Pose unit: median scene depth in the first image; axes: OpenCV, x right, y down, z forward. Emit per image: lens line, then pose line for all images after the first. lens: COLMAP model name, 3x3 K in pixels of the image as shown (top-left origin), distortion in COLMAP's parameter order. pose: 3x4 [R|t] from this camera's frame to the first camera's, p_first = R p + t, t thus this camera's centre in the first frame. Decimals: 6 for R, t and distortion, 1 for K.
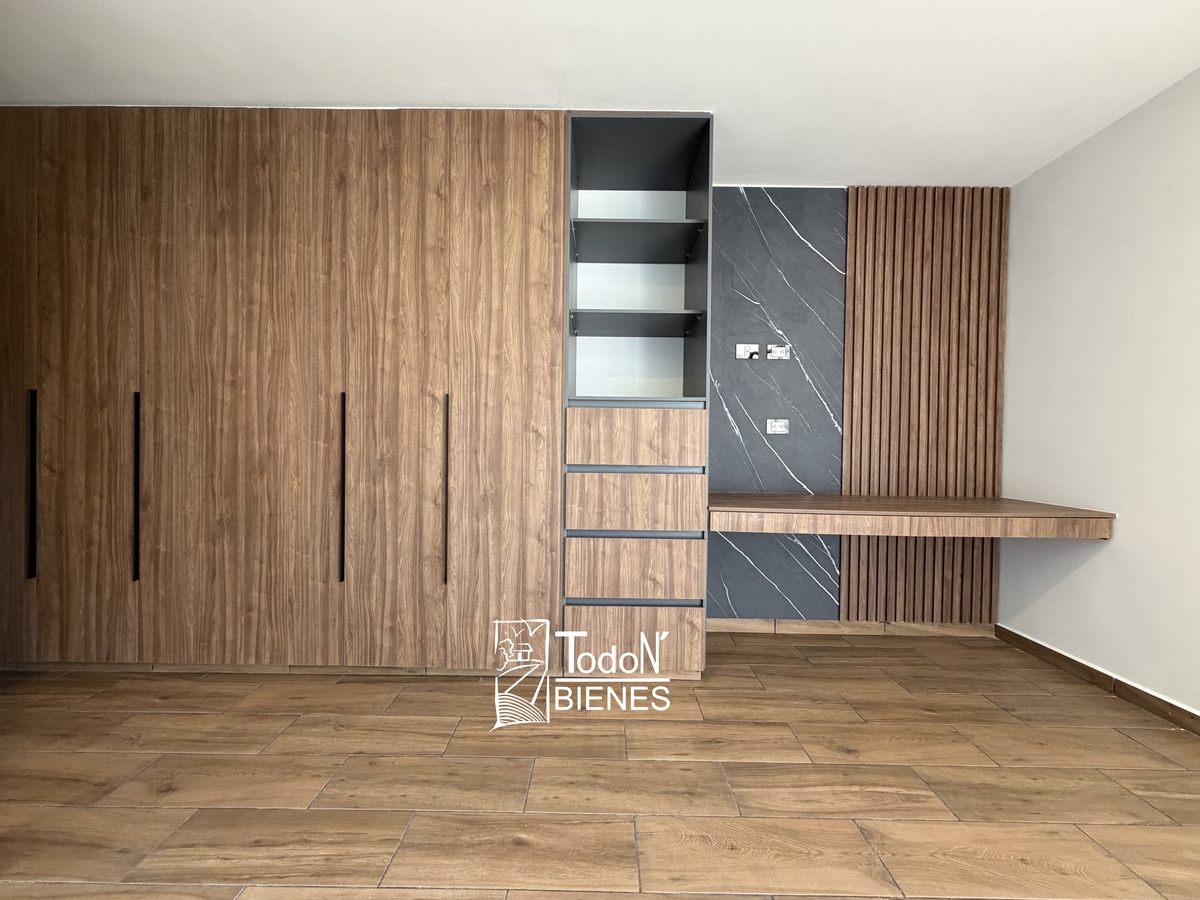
lens RADIAL K [[477.5, 0, 596.3], [0, 477.5, 456.9], [0, 0, 1]] dist [0.000083, -0.000293]
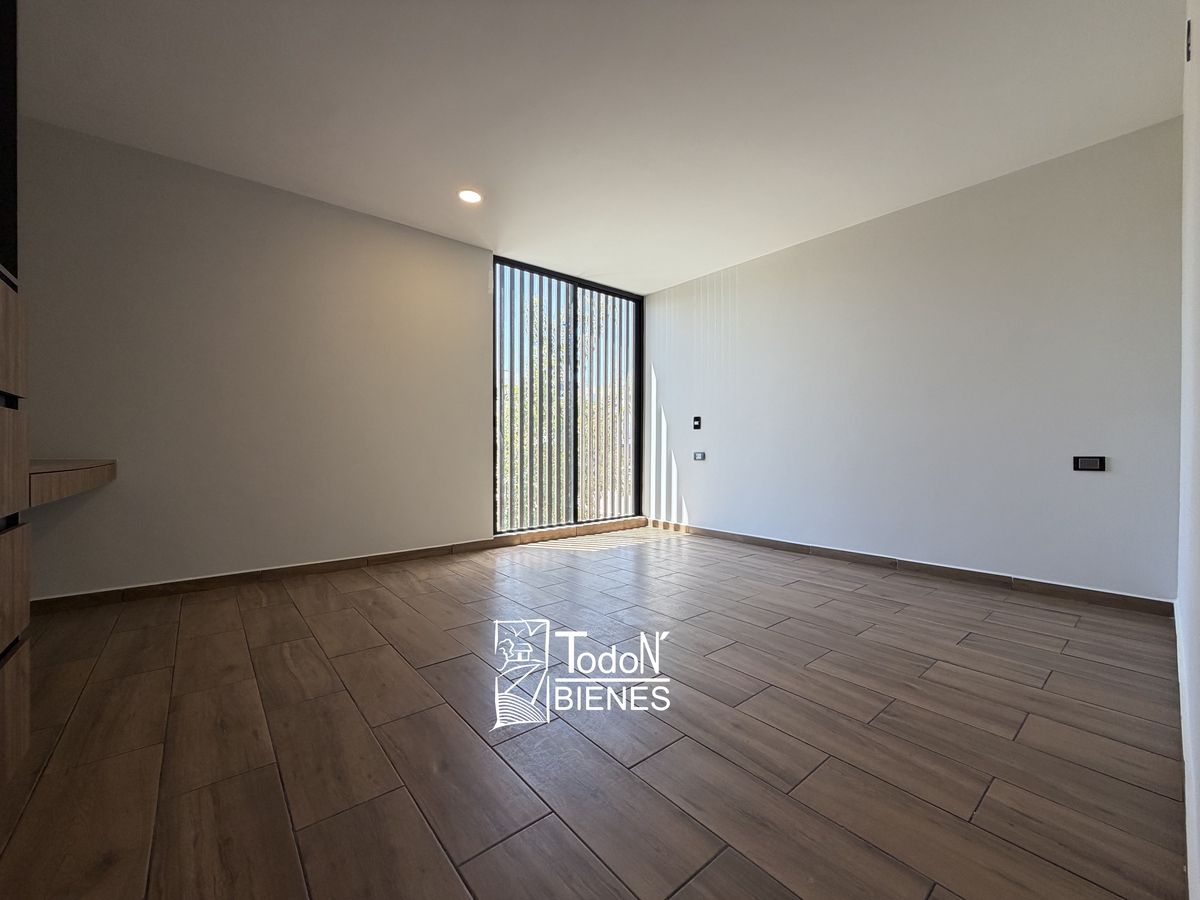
lens RADIAL K [[477.5, 0, 593.6], [0, 477.5, 448.0], [0, 0, 1]] dist [0.000083, -0.000293]
pose [[-0.646406, -0.014981, 0.762847, -0.924577], [-0.003914, 0.999859, 0.016318, 0.081752], [-0.762984, 0.007562, -0.646374, 1.136809]]
